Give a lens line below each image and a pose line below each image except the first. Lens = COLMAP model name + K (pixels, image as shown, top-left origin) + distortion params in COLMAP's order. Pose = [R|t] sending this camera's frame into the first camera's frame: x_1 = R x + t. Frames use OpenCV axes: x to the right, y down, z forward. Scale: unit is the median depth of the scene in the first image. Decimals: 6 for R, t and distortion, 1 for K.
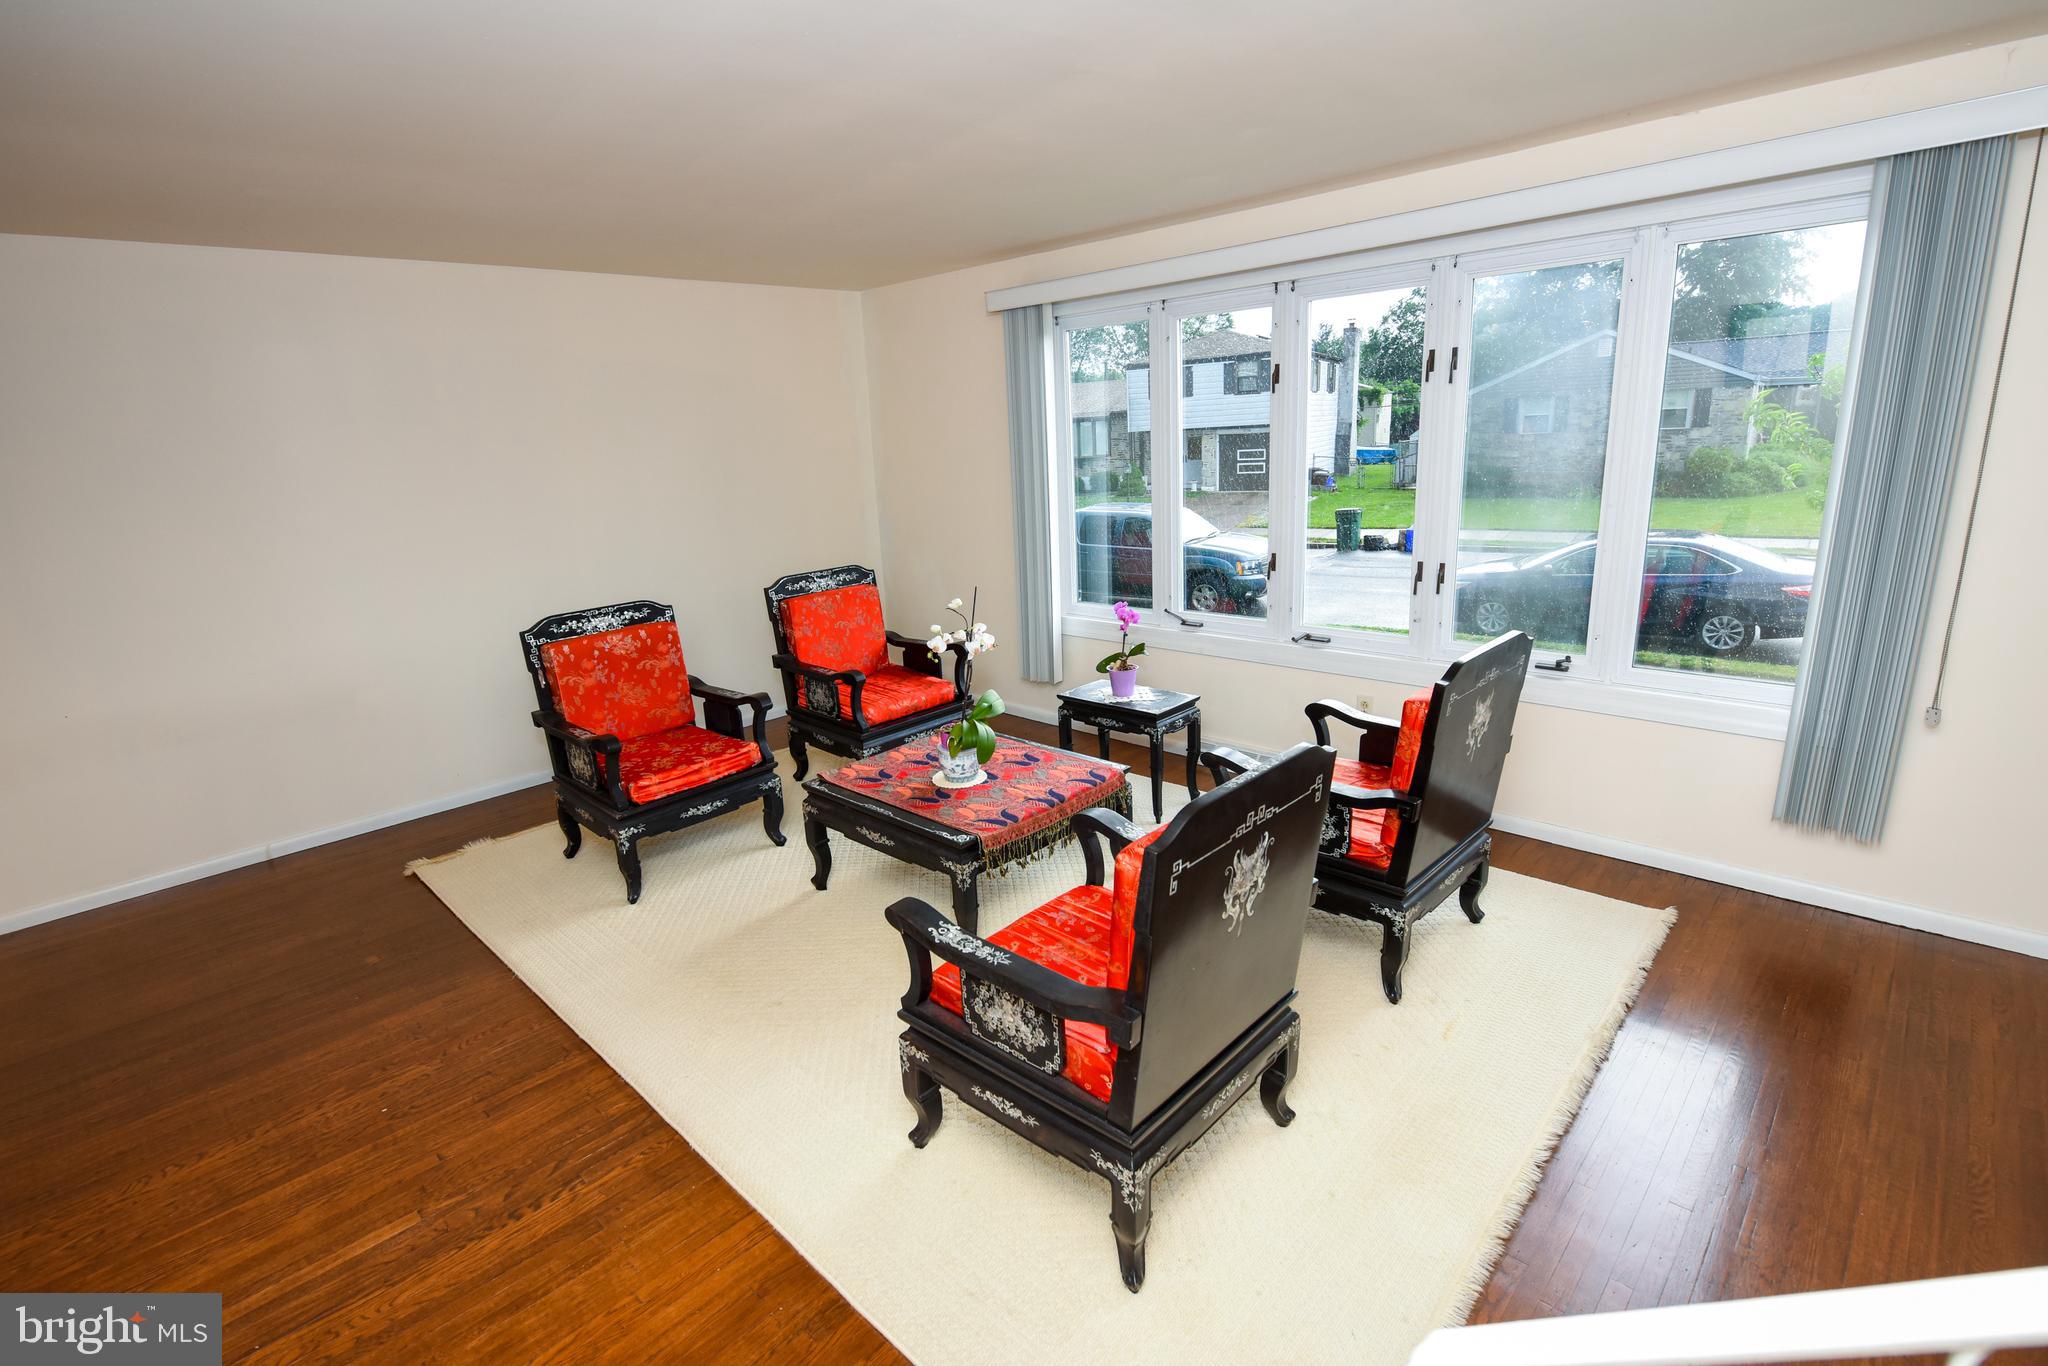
lens RADIAL K [[952.7, 0, 1022.9], [0, 952.7, 704.9], [0, 0, 1]] dist [-0.067563, 0.014448]
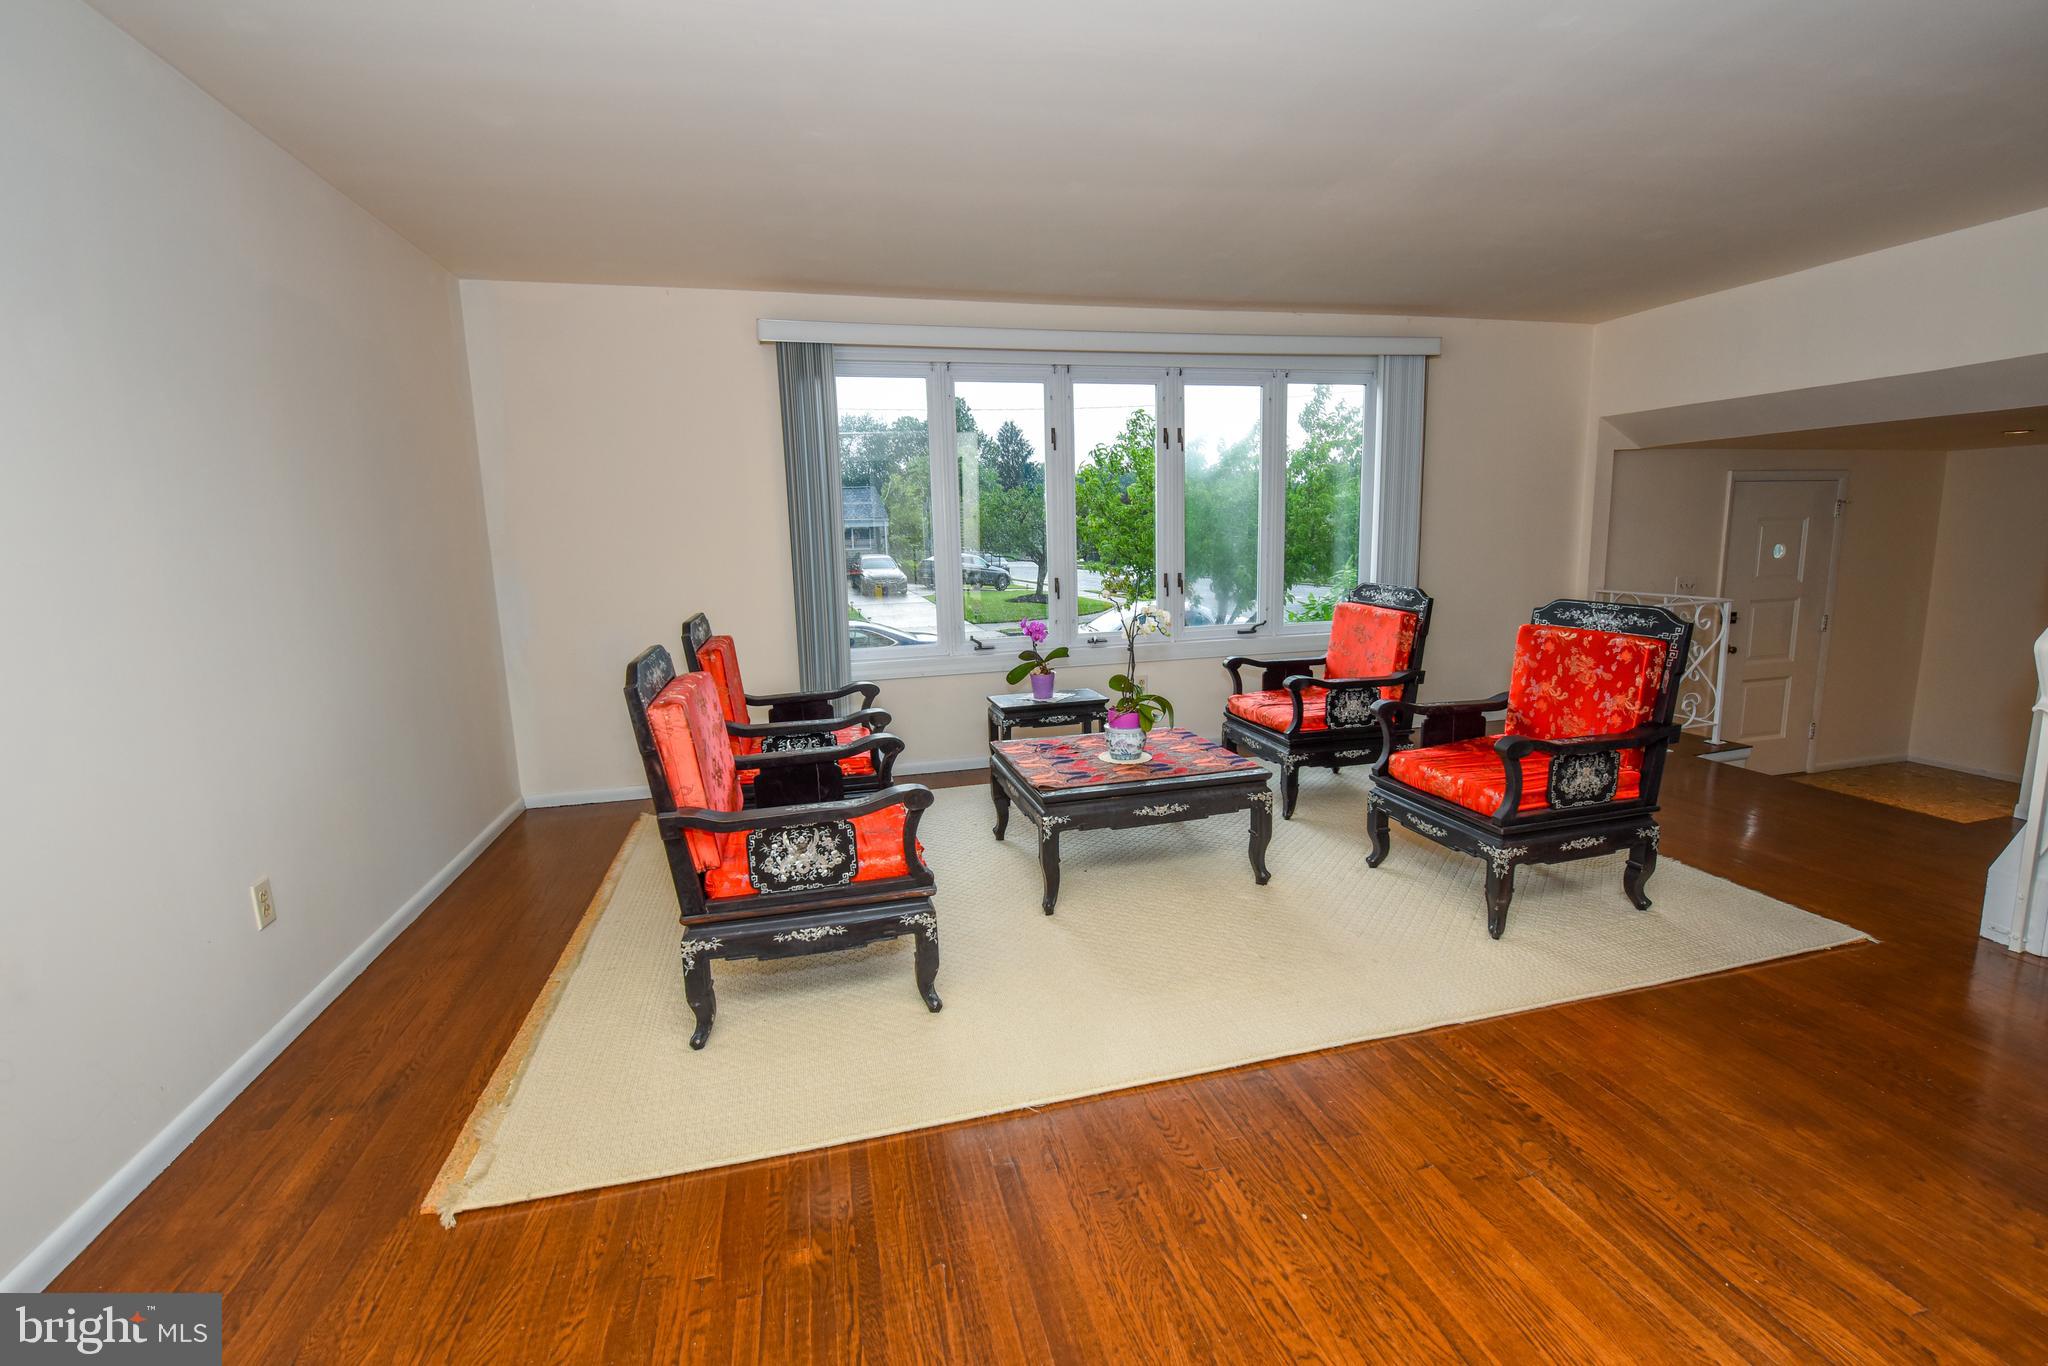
lens RADIAL K [[923.5, 0, 1058.3], [0, 923.5, 672.8], [0, 0, 1]] dist [-0.003048, -0.011854]
pose [[0.518079, -0.109183, 0.848335, -1.090082], [0.236824, 0.971355, -0.019612, -0.016628], [-0.821893, 0.211067, 0.529096, 0.529194]]
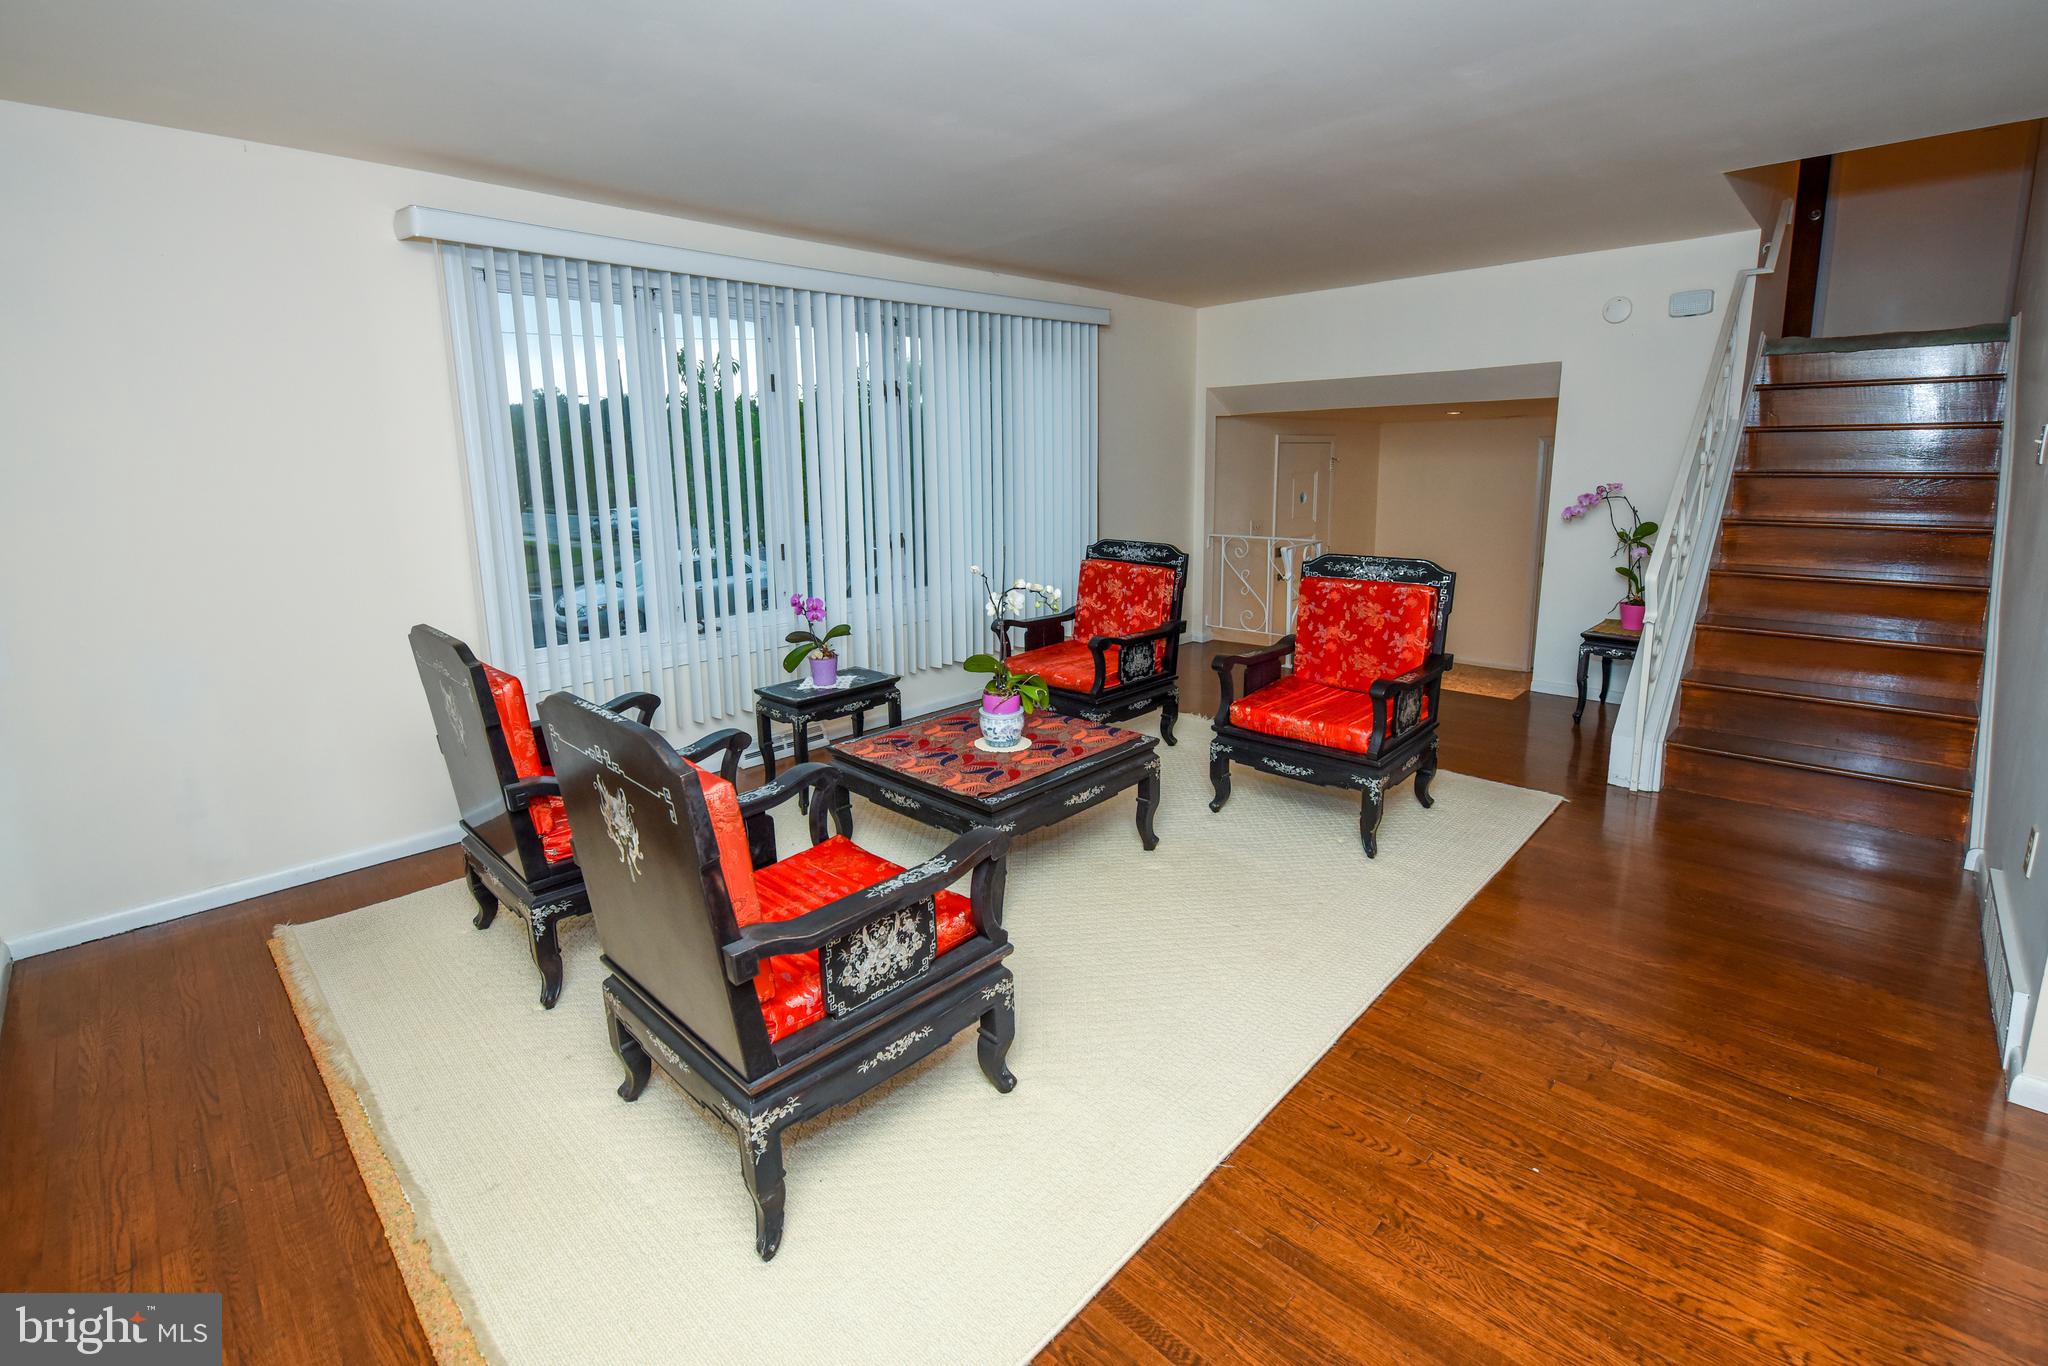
lens RADIAL K [[910.3, 0, 1023.6], [0, 910.3, 607.0], [0, 0, 1]] dist [-0.011798, -0.007114]
pose [[0.008685, -0.128770, 0.991636, -1.106852], [0.285316, 0.950769, 0.120964, -0.190108], [-0.958394, 0.281879, 0.044998, 0.982658]]
